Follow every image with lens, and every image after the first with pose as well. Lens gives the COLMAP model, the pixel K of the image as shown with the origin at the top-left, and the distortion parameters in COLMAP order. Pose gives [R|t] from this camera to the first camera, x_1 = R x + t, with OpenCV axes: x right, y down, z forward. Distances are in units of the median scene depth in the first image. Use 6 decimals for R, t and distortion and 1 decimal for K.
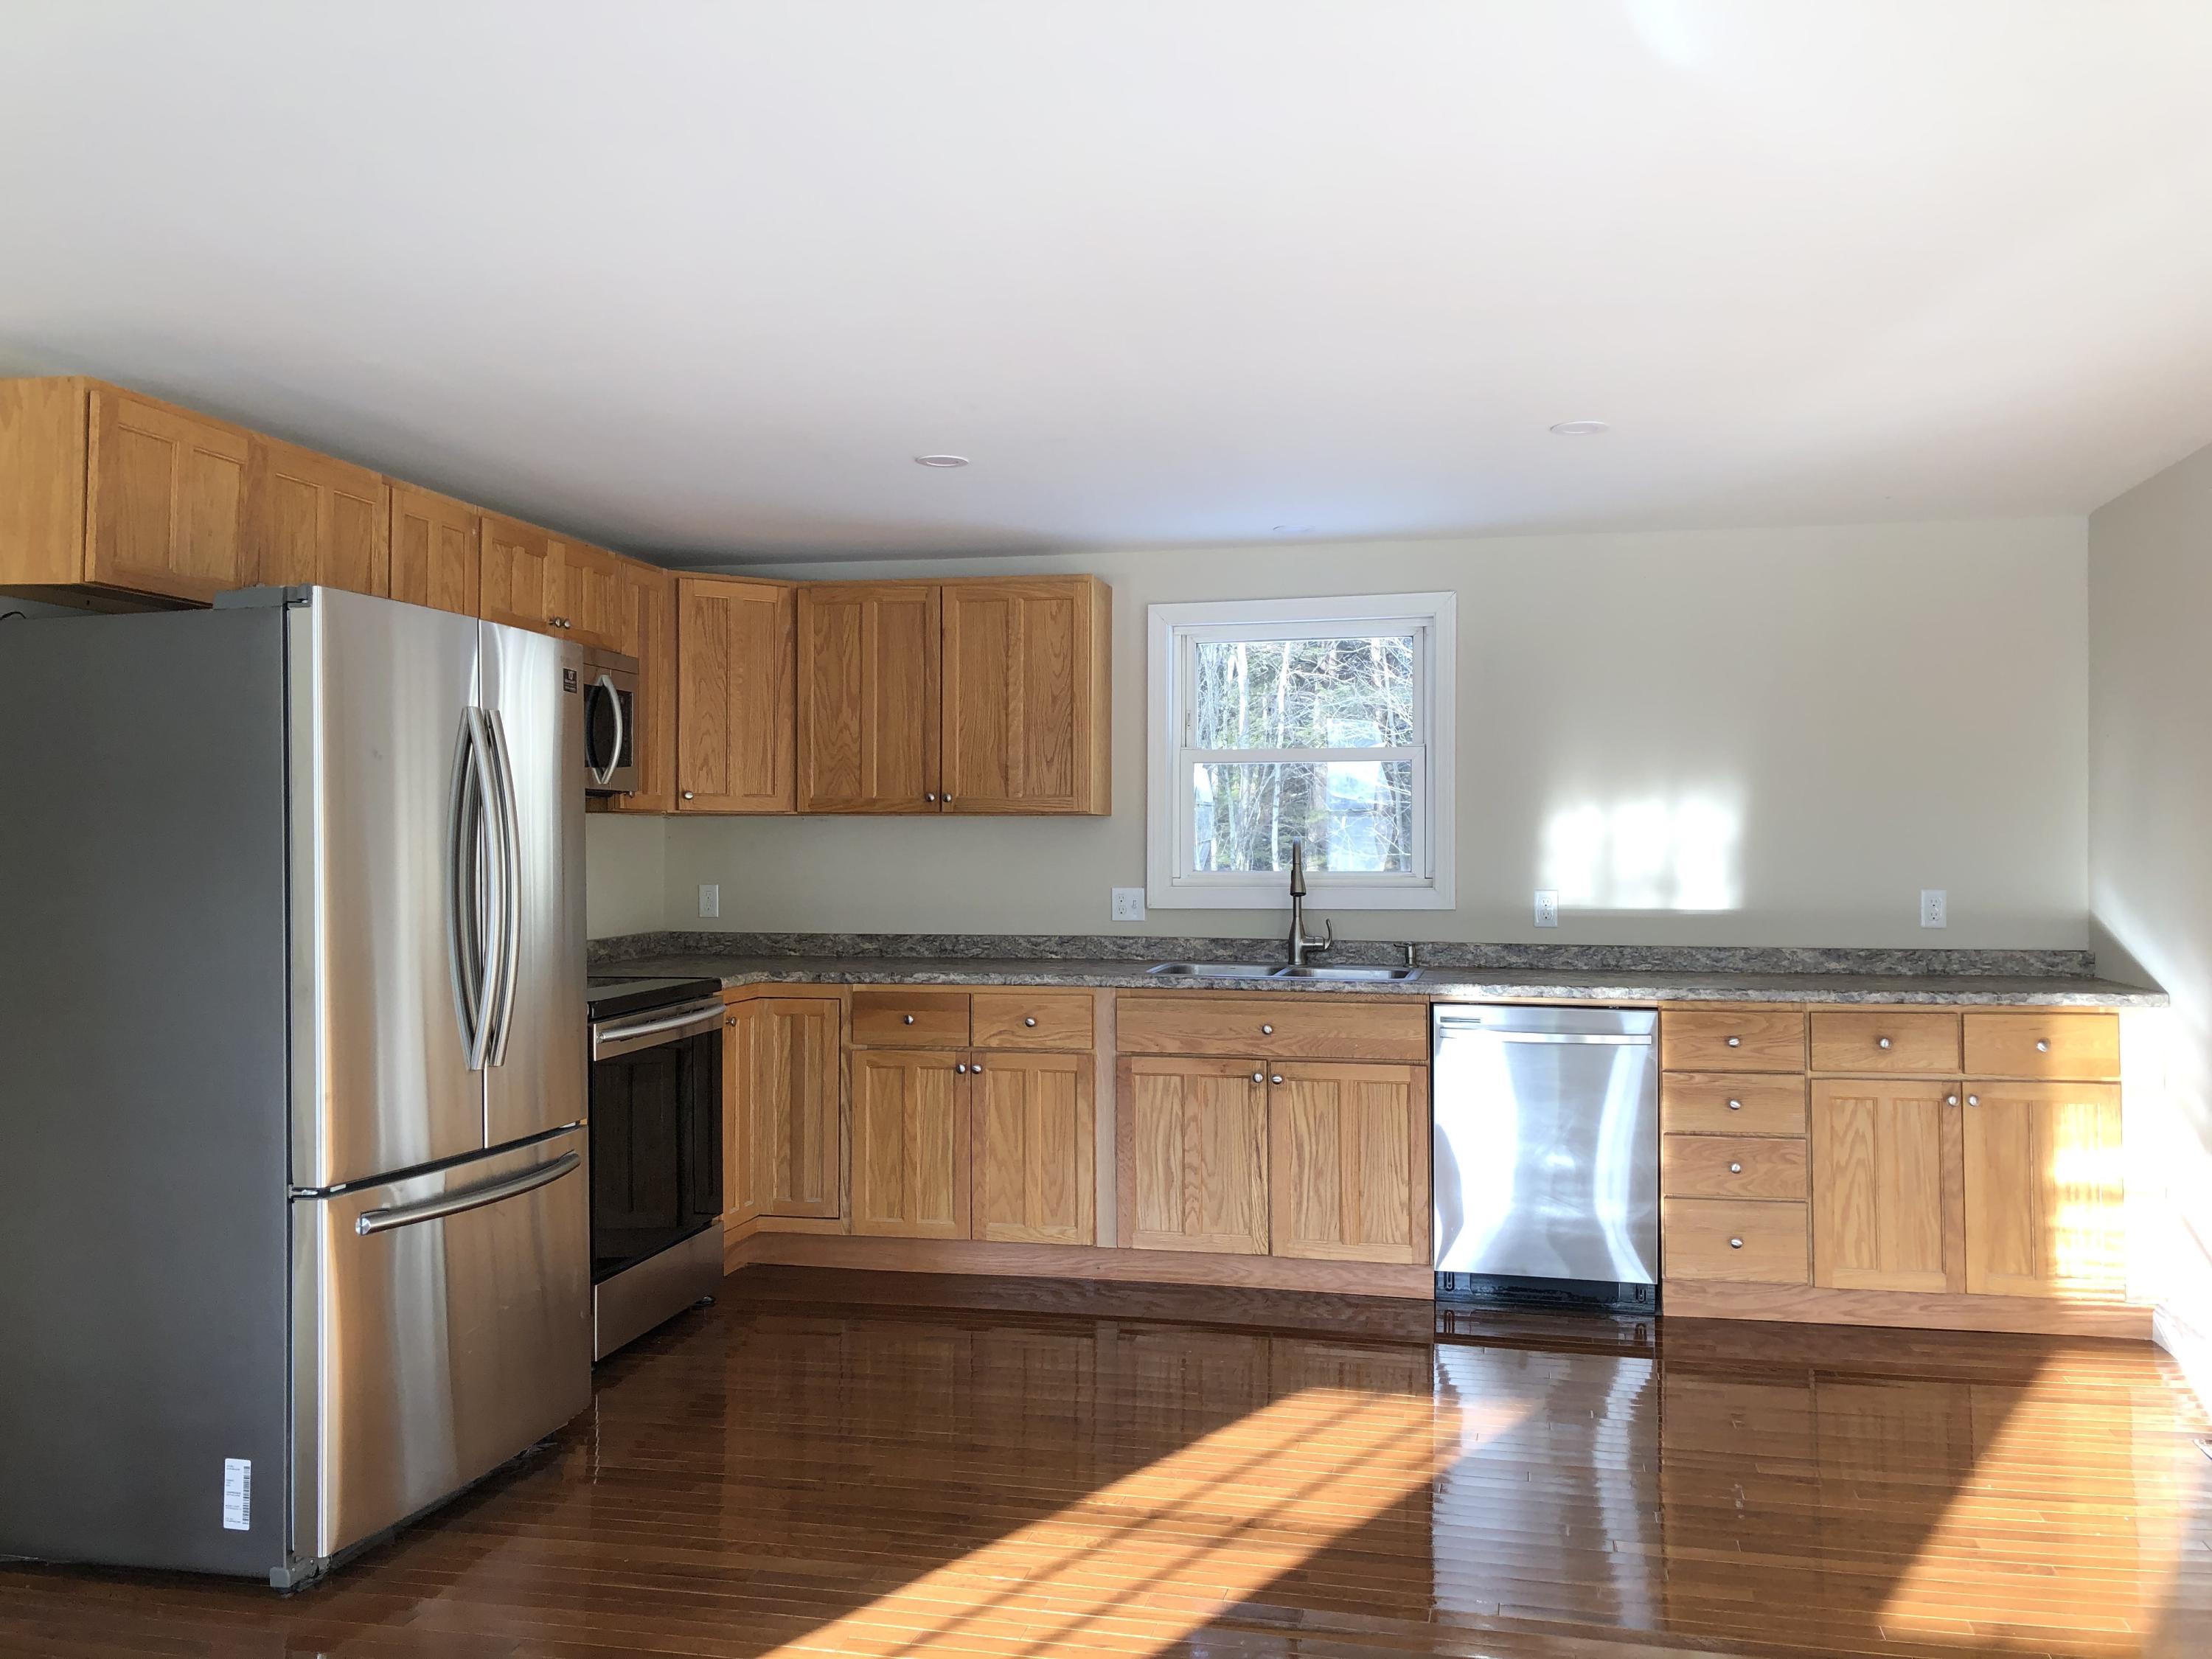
lens RADIAL K [[1795.4, 0, 1112.7], [0, 1795.4, 838.1], [0, 0, 1]] dist [0.037391, -0.021167]
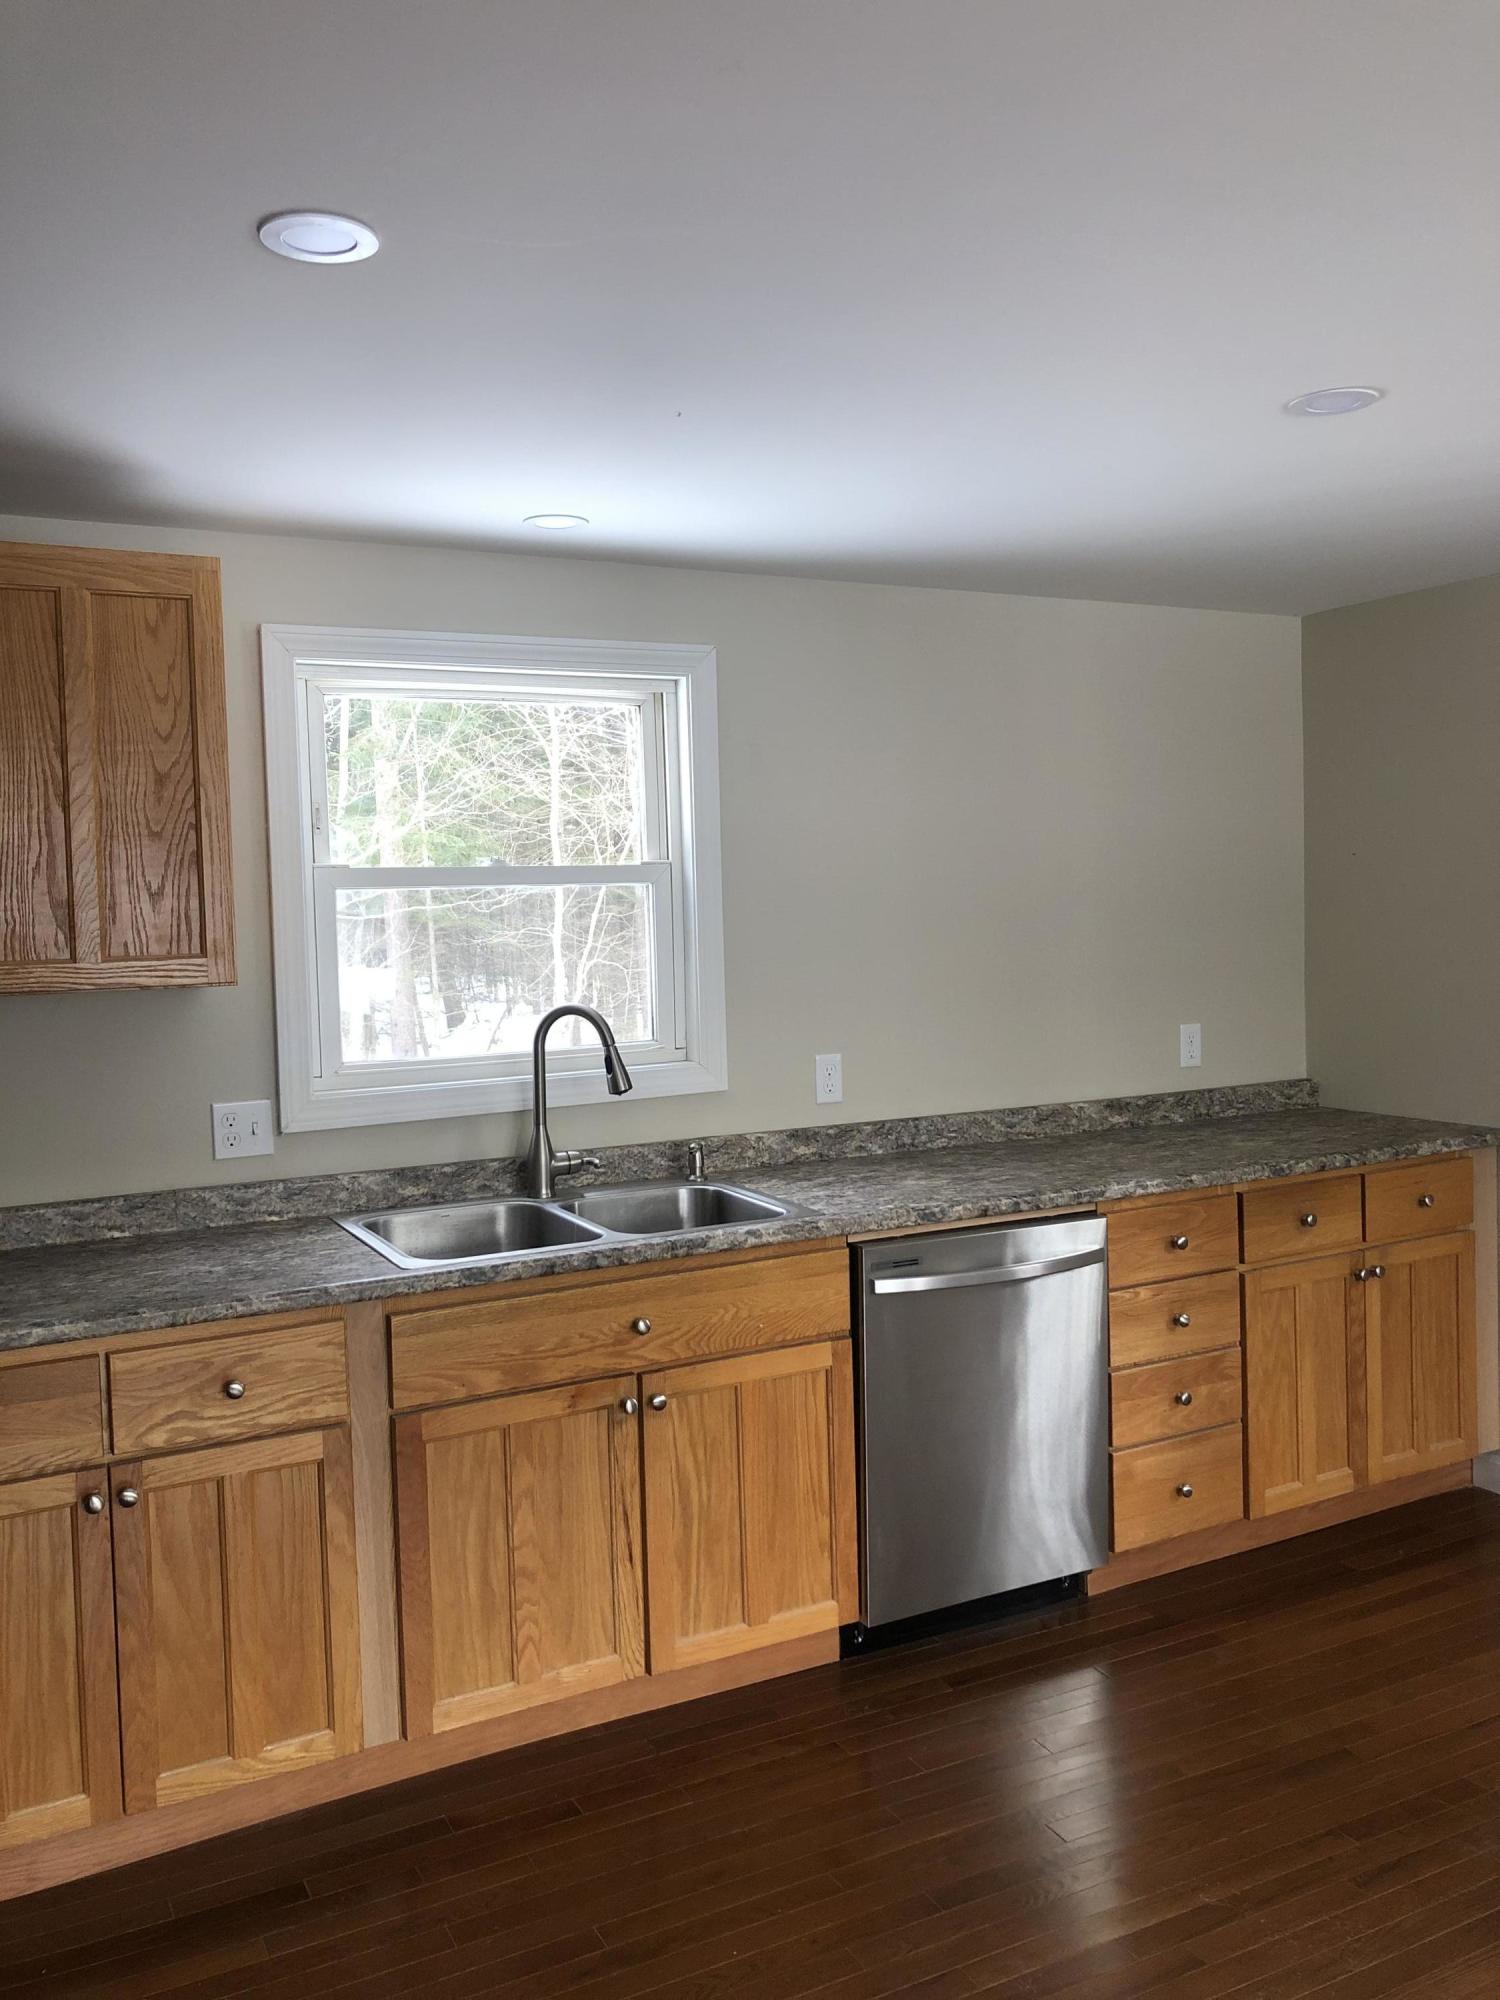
lens RADIAL K [[1648.0, 0, 753.7], [0, 1648.0, 988.6], [0, 0, 1]] dist [0.028833, -0.040429]
pose [[0.755470, -0.055419, 0.652835, -0.248070], [0.024612, 0.998113, 0.056248, -0.041033], [-0.654720, -0.026426, 0.755409, 0.538296]]
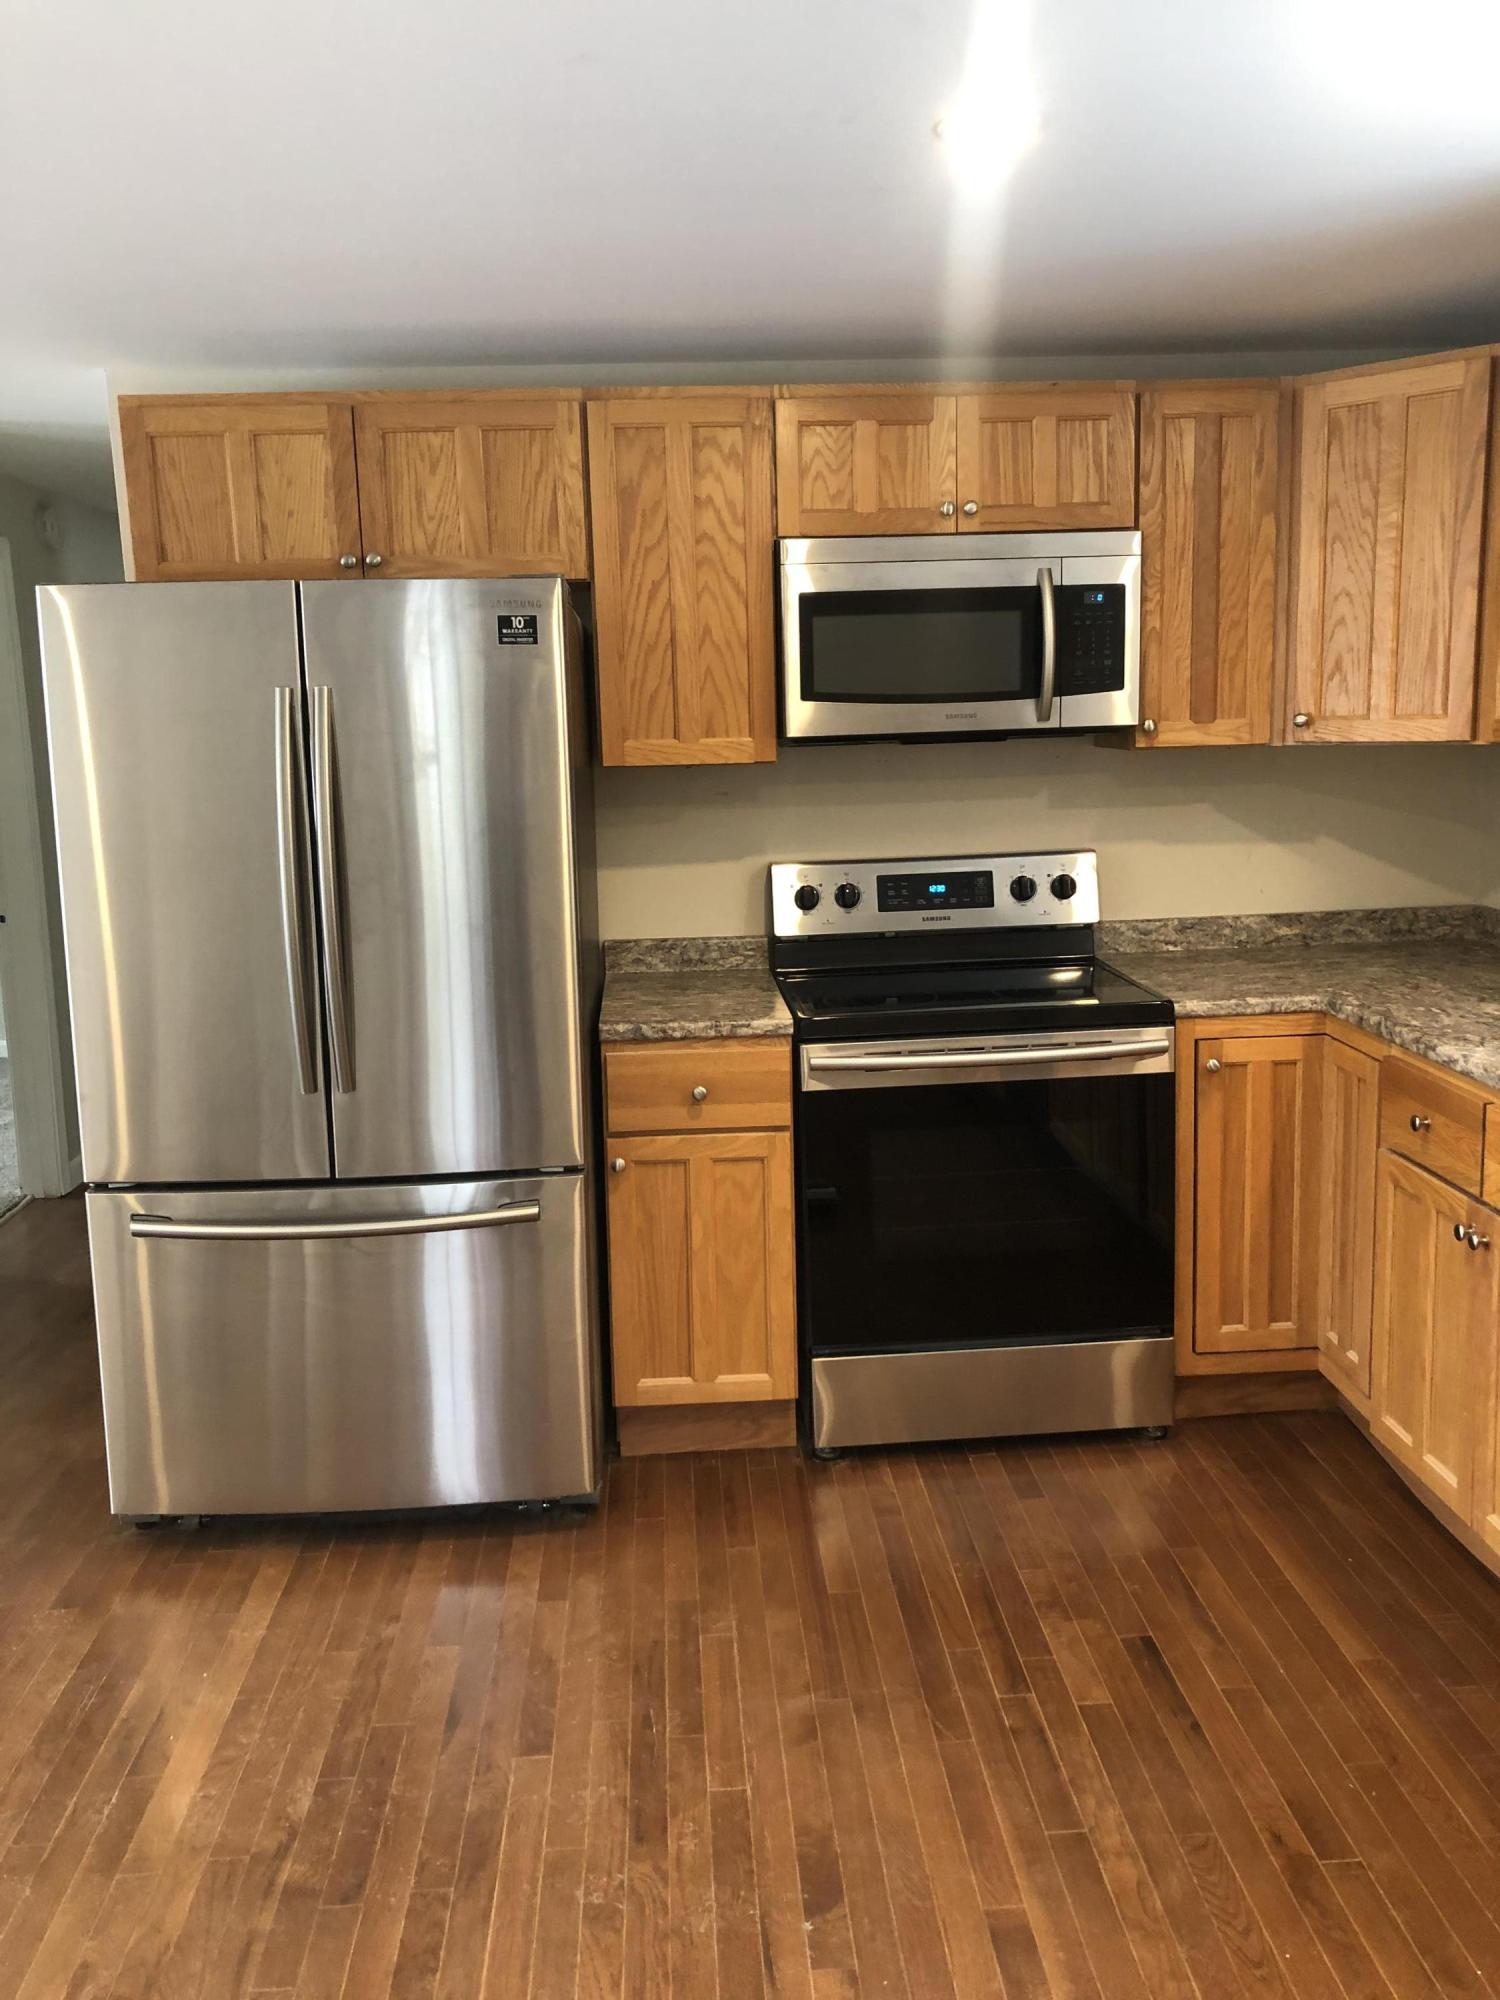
lens RADIAL K [[1648.0, 0, 740.7], [0, 1648.0, 968.5], [0, 0, 1]] dist [0.028833, -0.040429]
pose [[0.277810, 0.141570, -0.950147, 0.331130], [0.033020, 0.987090, 0.156729, -0.038501], [0.960068, -0.074915, 0.269549, 0.674234]]
